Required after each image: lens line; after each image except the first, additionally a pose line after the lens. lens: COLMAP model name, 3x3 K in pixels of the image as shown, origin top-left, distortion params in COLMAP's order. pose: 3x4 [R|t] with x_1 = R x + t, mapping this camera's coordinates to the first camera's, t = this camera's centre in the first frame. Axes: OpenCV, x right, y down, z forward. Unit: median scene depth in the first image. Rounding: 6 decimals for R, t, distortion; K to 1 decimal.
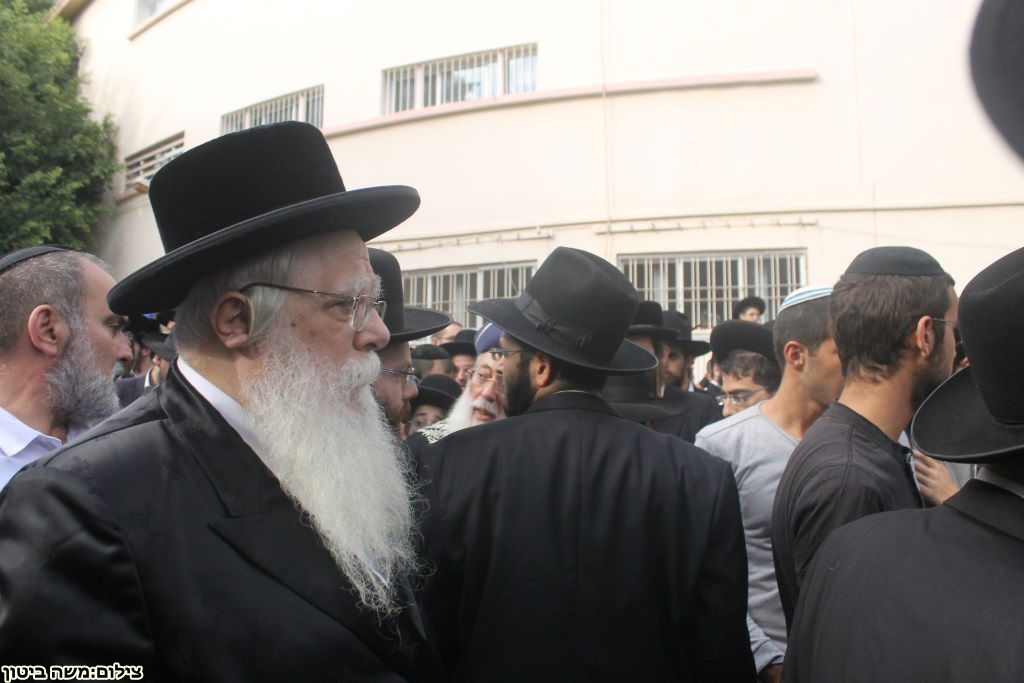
lens RADIAL K [[868.0, 0, 524.0], [0, 868.0, 337.6], [0, 0, 1]] dist [-0.170812, 0.157309]
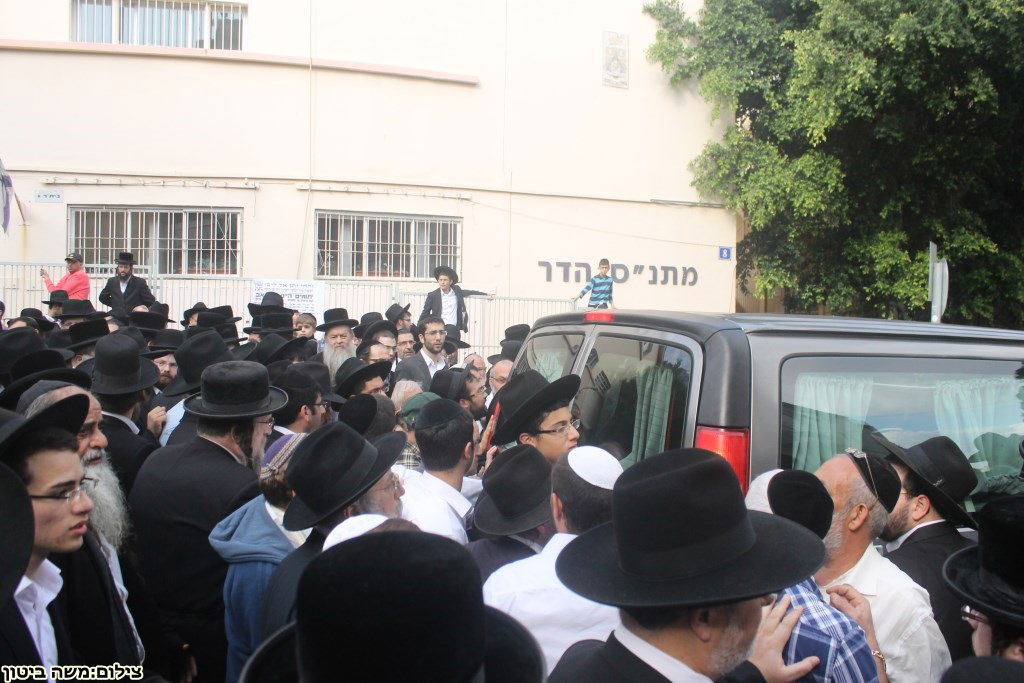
lens RADIAL K [[868.0, 0, 524.0], [0, 868.0, 337.6], [0, 0, 1]] dist [-0.170812, 0.157309]
pose [[0.801791, -0.006187, 0.597572, -0.362743], [-0.066124, 0.992888, 0.099002, -0.056874], [-0.593935, -0.118893, 0.795680, -0.118694]]
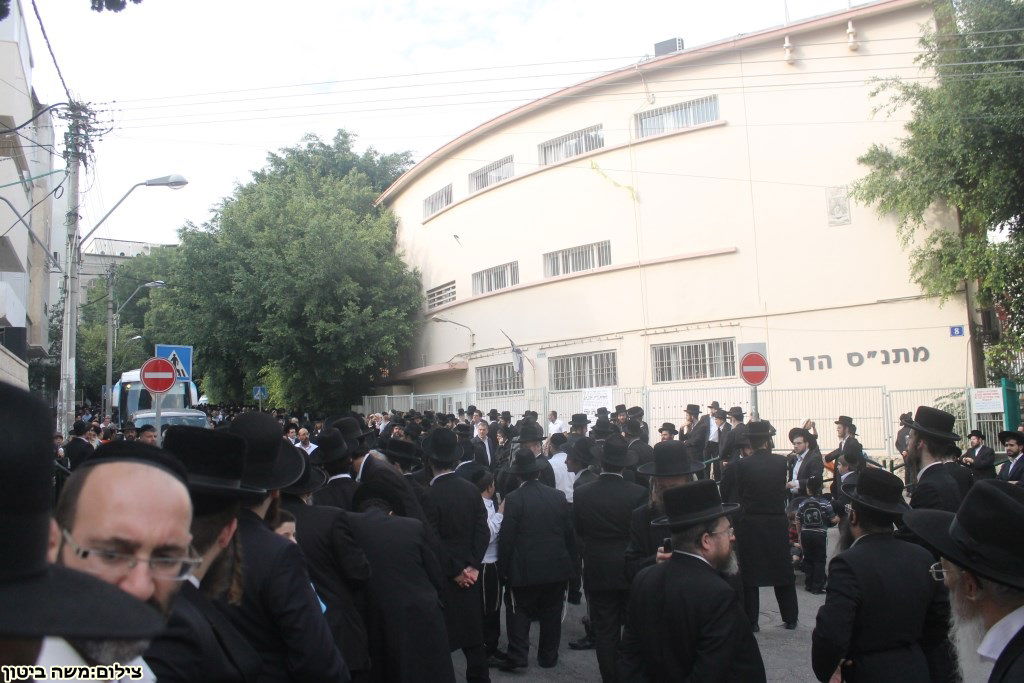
lens RADIAL K [[868.0, 0, 524.0], [0, 868.0, 337.6], [0, 0, 1]] dist [-0.170812, 0.157309]
pose [[0.939860, -0.078131, -0.332503, 0.515813], [0.080043, 0.996760, -0.007964, -0.121339], [0.332048, -0.019130, 0.943069, -1.070099]]
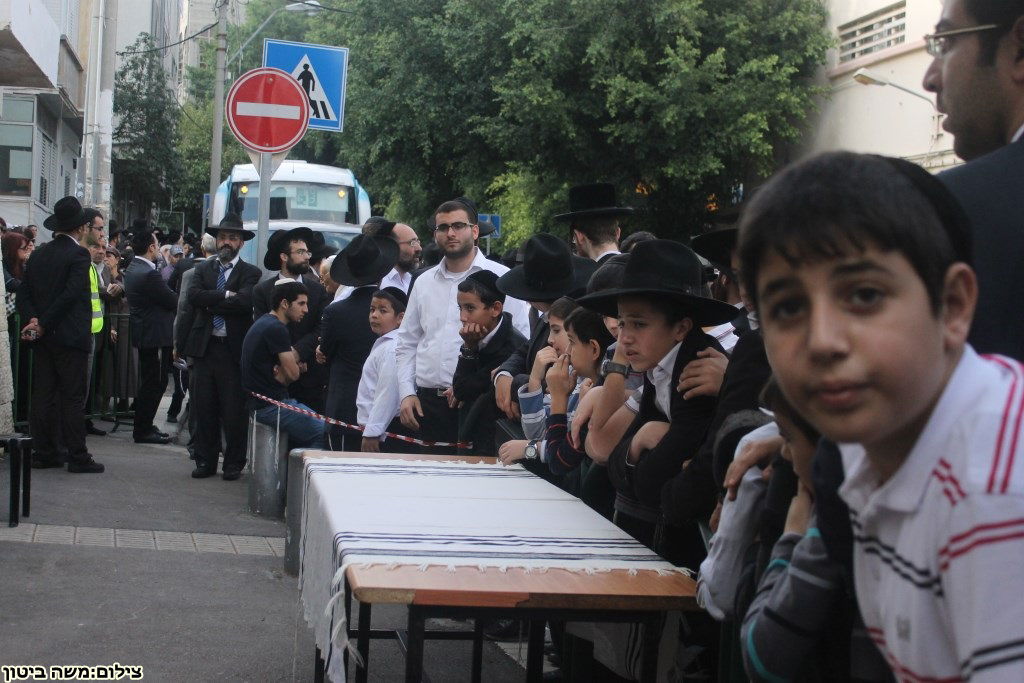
lens RADIAL K [[1534.6, 0, 510.8], [0, 1534.6, 289.5], [0, 0, 1]] dist [-0.007151, 0.006310]
pose [[0.810815, 0.013782, -0.585140, 0.287180], [0.024676, 0.998029, 0.057699, -0.059797], [0.584782, -0.061222, 0.808877, -0.781210]]
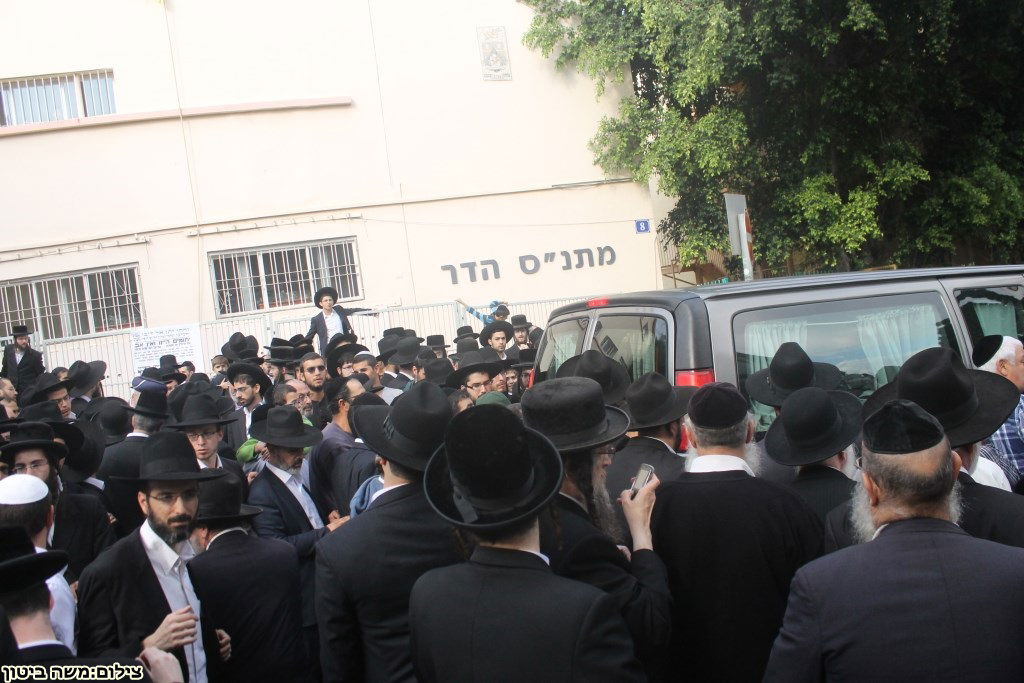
lens RADIAL K [[868.0, 0, 524.0], [0, 868.0, 337.6], [0, 0, 1]] dist [-0.170812, 0.157309]
pose [[0.839172, -0.132501, 0.527479, -0.166319], [0.090006, 0.990330, 0.105576, -0.063053], [-0.536367, -0.041120, 0.842982, -0.258290]]
